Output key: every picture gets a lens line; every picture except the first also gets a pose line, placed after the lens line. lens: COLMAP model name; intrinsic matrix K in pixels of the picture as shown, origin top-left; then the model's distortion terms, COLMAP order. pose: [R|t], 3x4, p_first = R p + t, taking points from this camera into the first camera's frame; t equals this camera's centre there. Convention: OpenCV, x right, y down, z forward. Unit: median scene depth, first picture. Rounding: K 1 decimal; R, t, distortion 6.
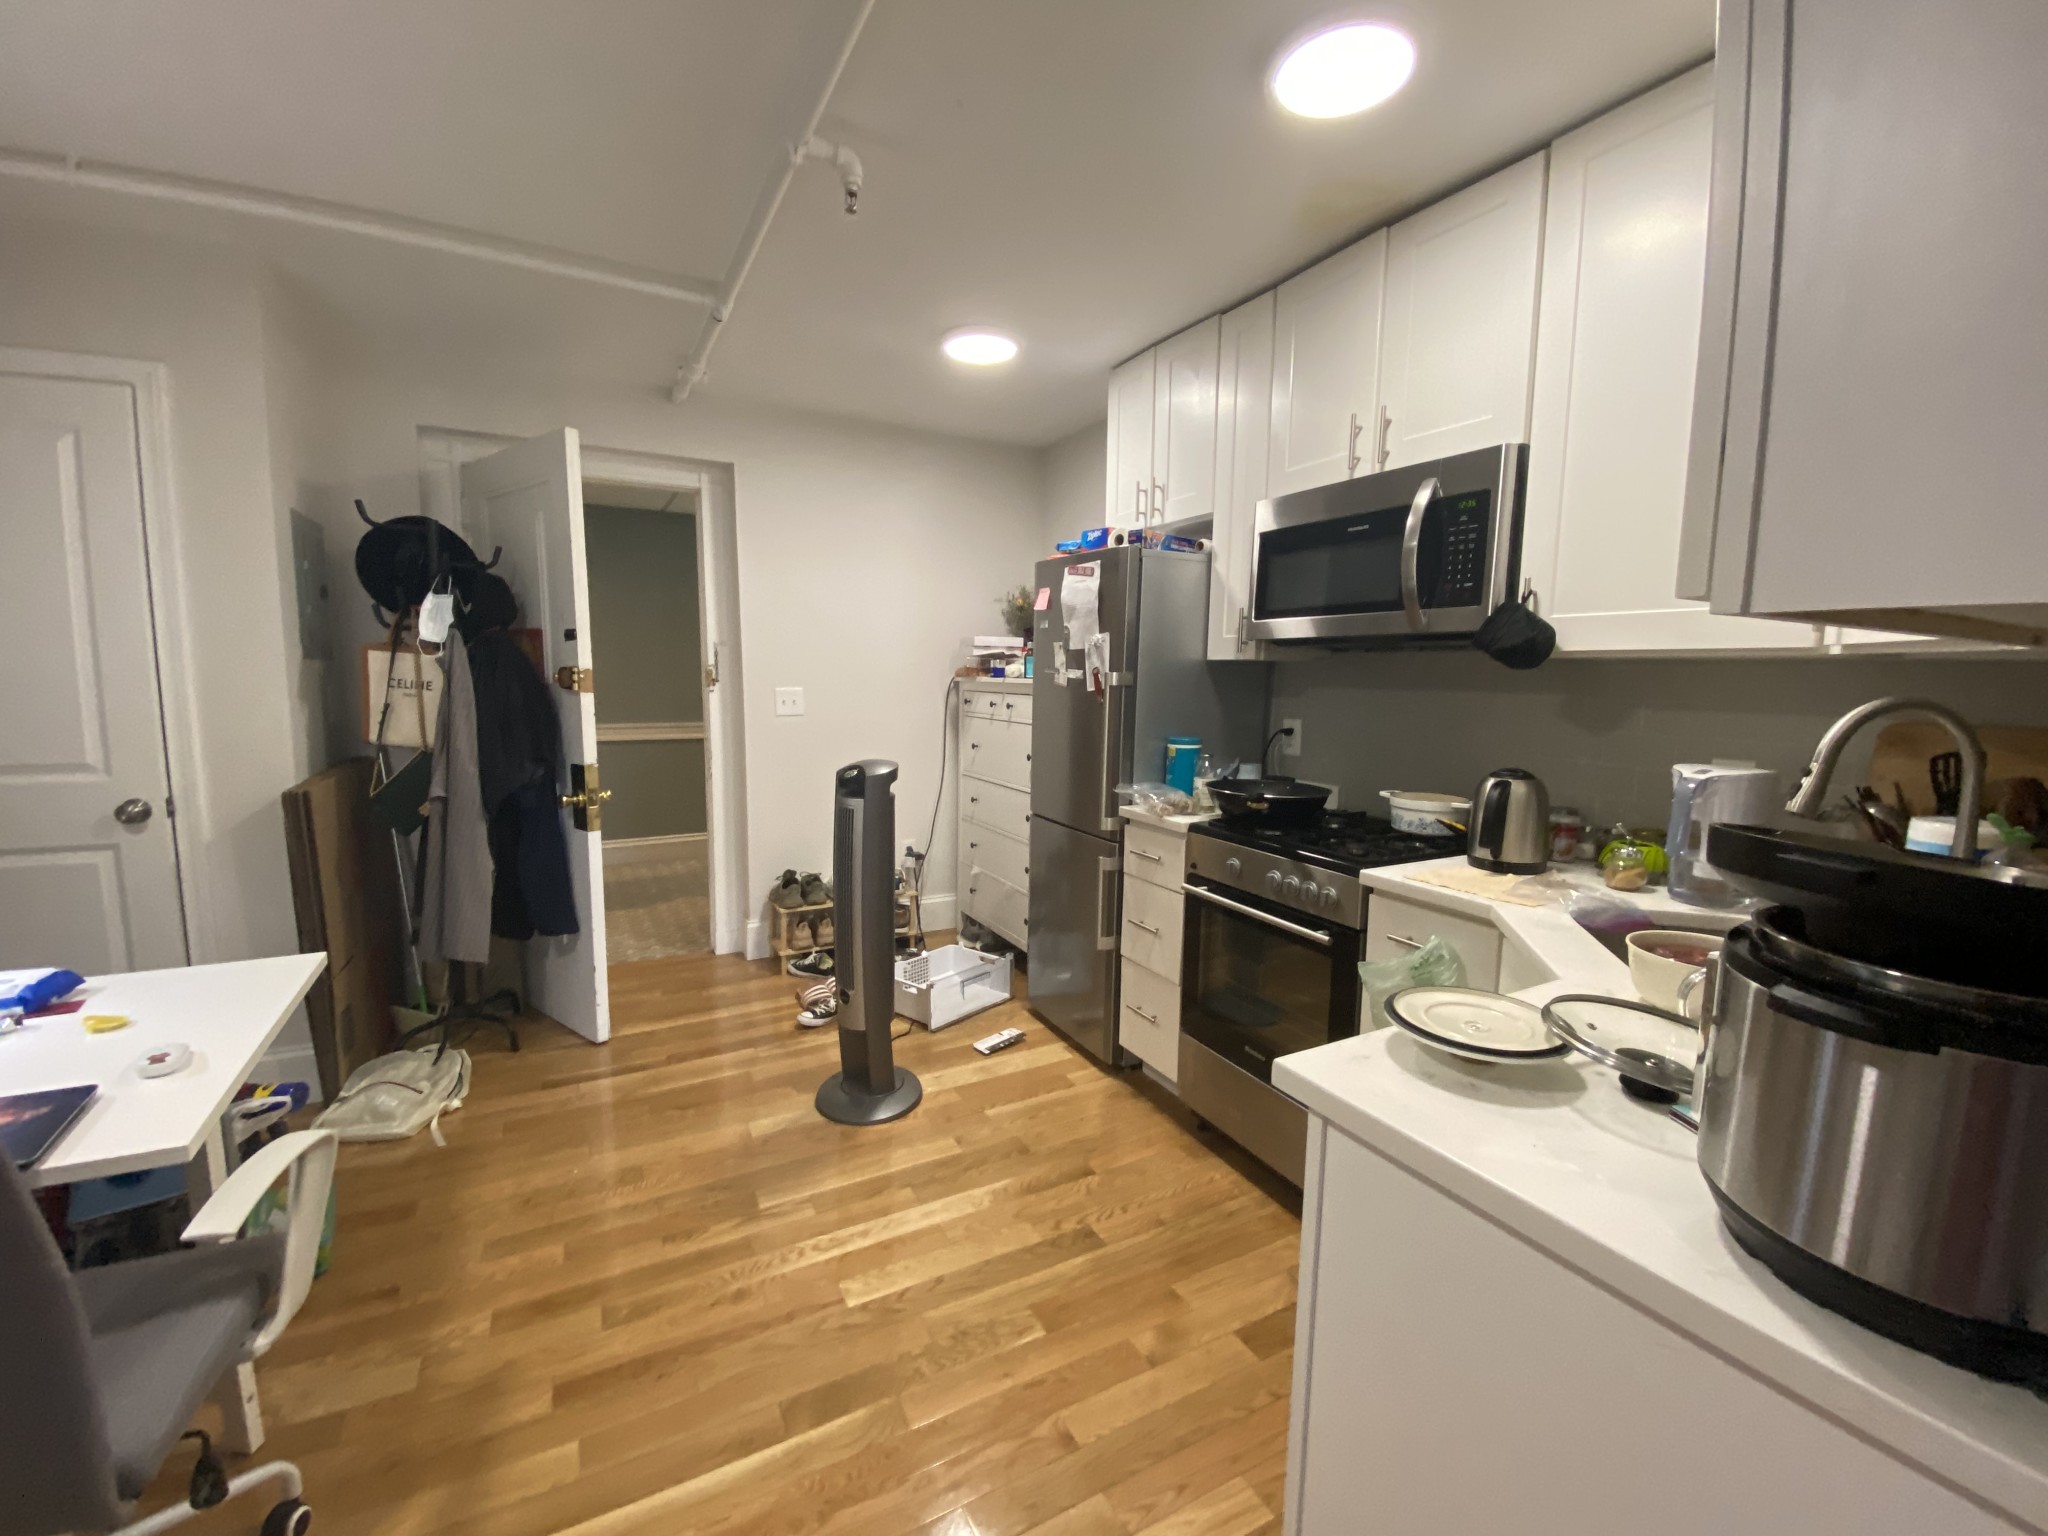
lens RADIAL K [[840.2, 0, 1024.0], [0, 840.2, 768.0], [0, 0, 1]] dist [0.016150, -0.019139]
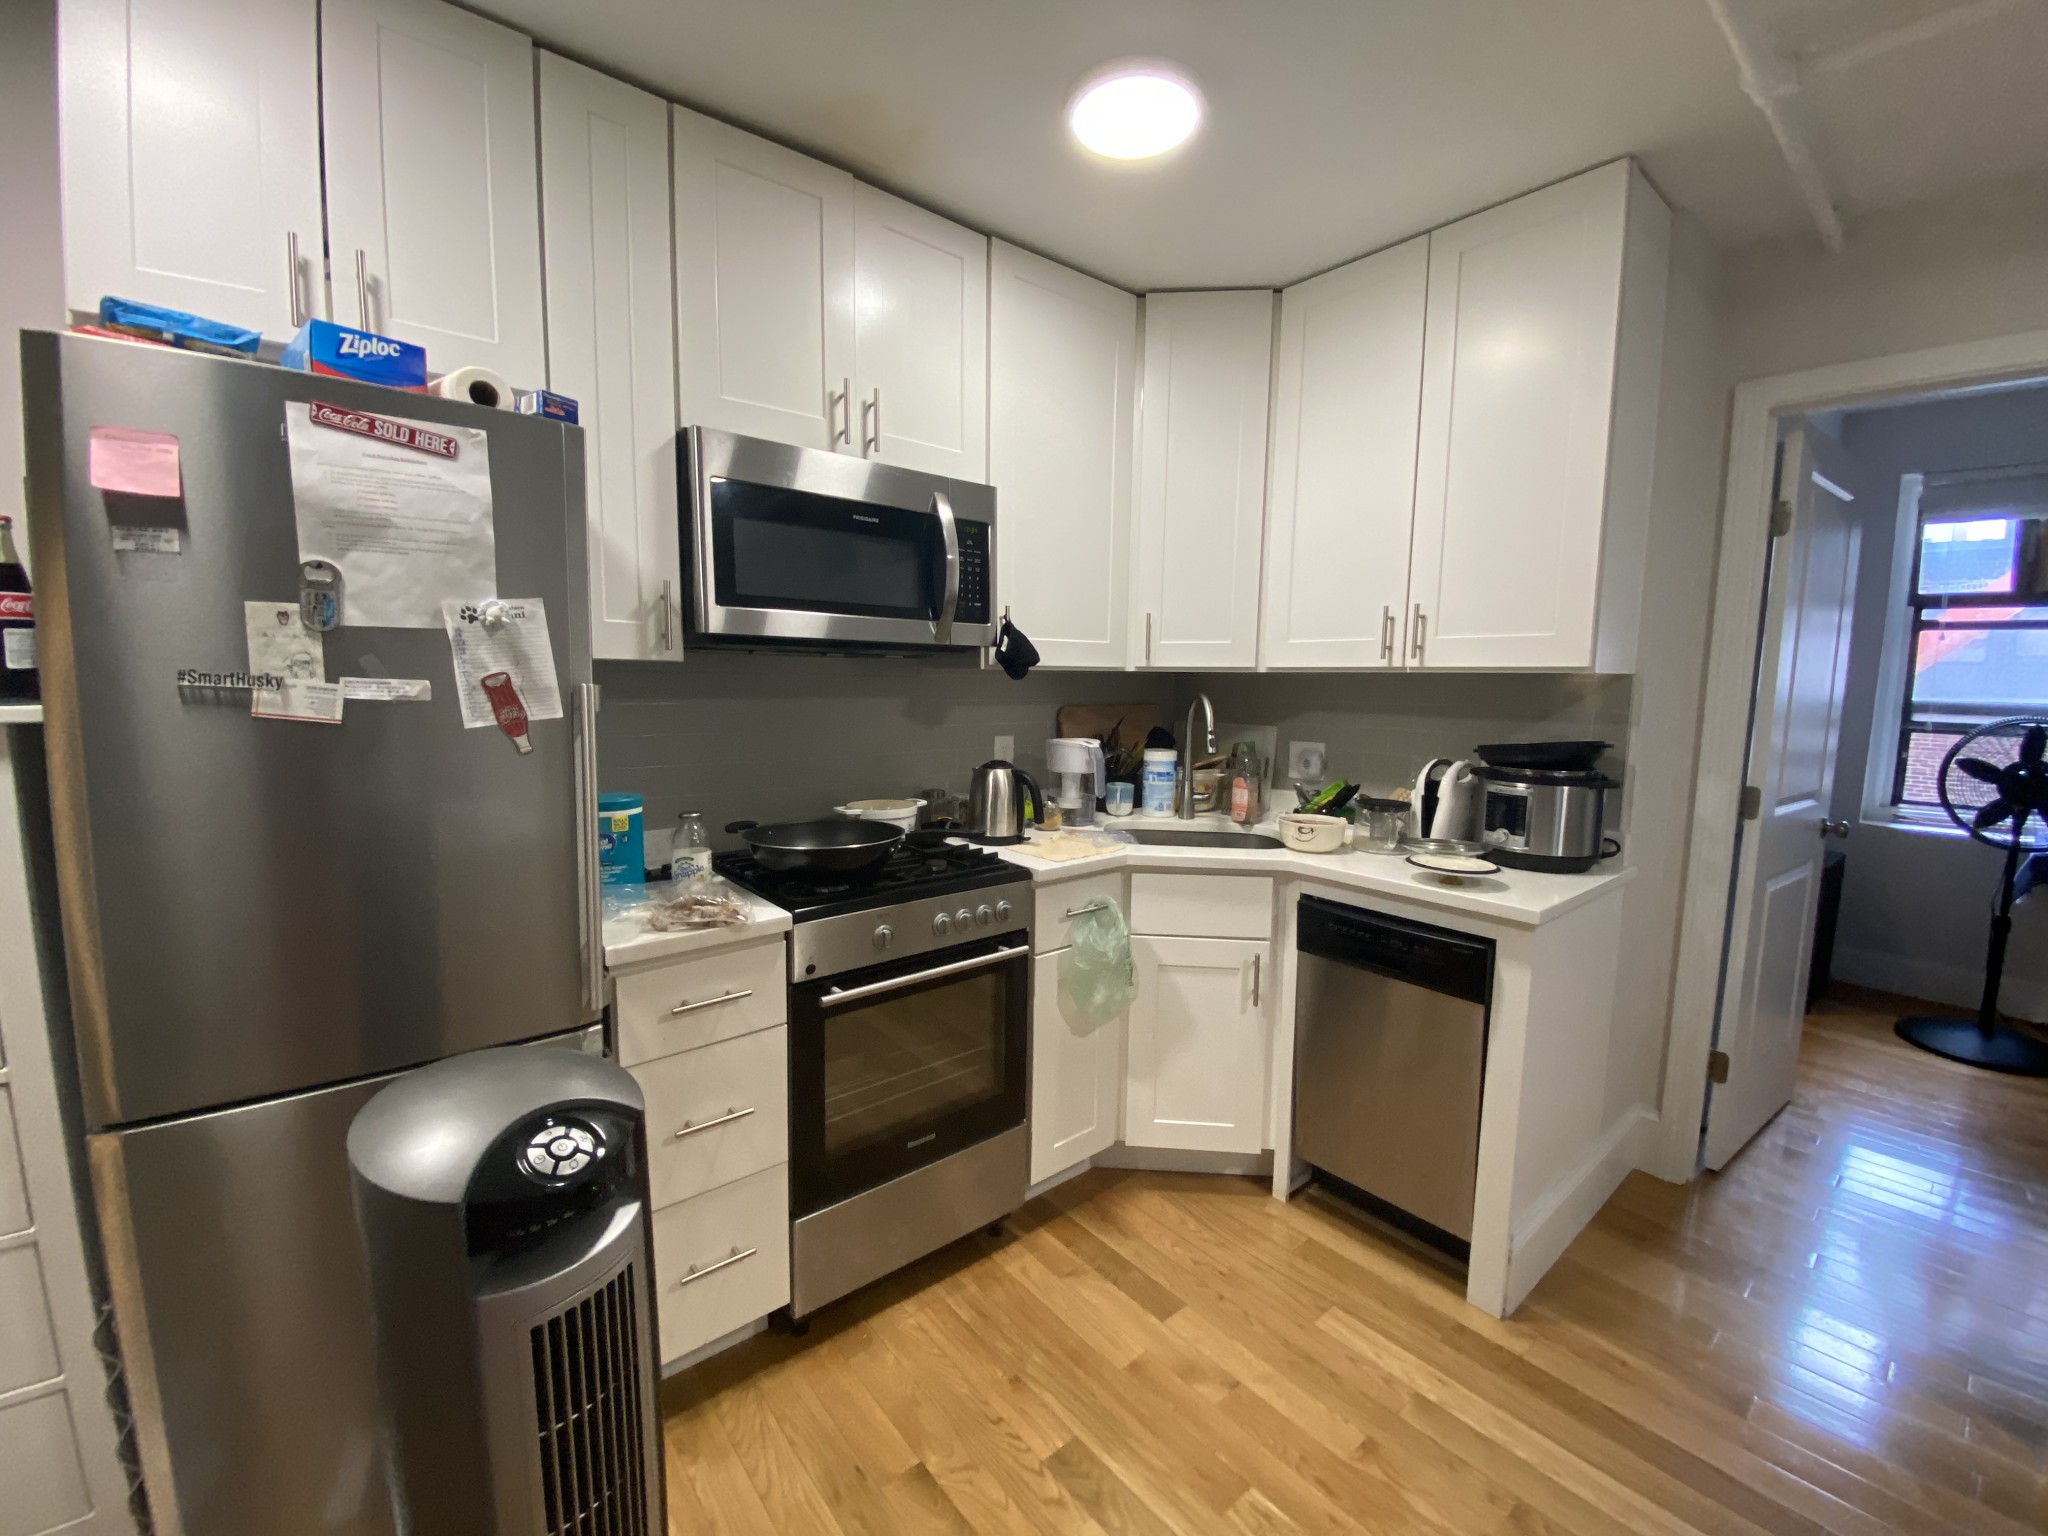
lens RADIAL K [[840.2, 0, 1024.0], [0, 840.2, 768.0], [0, 0, 1]] dist [0.016150, -0.019139]
pose [[-0.198775, -0.120461, 0.972614, -0.155880], [0.091459, 0.985806, 0.140787, -0.040762], [-0.975768, 0.116940, -0.184937, 0.308166]]
